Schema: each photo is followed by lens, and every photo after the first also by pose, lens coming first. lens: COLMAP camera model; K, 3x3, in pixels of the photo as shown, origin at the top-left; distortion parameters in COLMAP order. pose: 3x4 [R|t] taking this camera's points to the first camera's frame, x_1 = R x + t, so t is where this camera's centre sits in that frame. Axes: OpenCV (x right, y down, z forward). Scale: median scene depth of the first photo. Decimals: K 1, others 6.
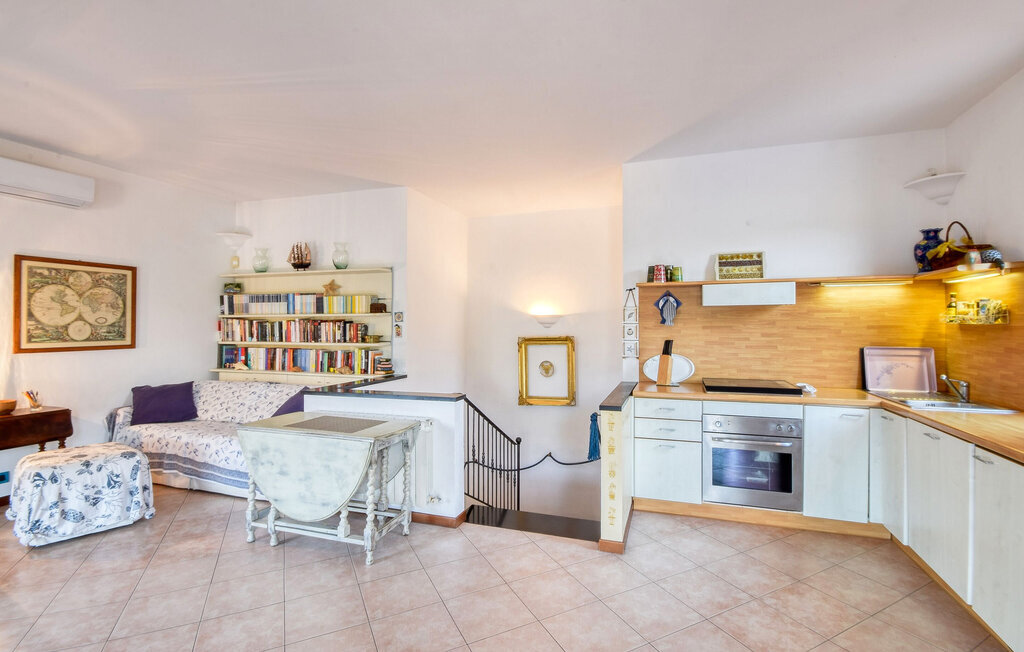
lens RADIAL K [[461.9, 0, 509.0], [0, 461.9, 323.6], [0, 0, 1]] dist [-0.000222, 0.000201]
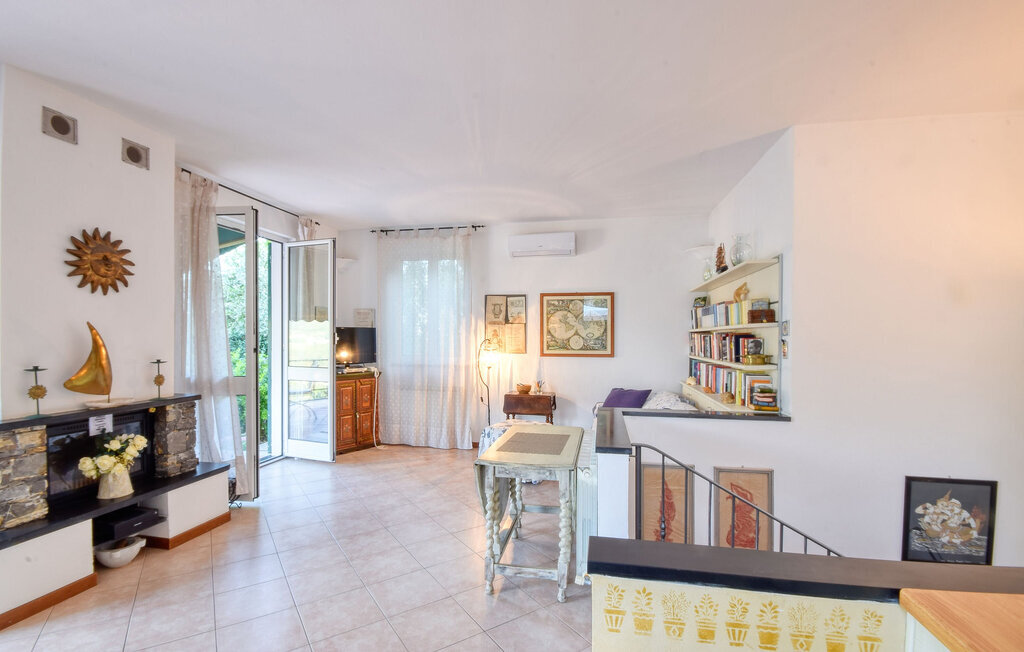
lens RADIAL K [[461.9, 0, 525.7], [0, 461.9, 346.0], [0, 0, 1]] dist [-0.000222, 0.000201]
pose [[0.158989, 0.018507, -0.987107, 0.350693], [-0.005323, 0.999826, 0.017888, 0.001196], [0.987266, 0.002410, 0.159060, 0.518145]]
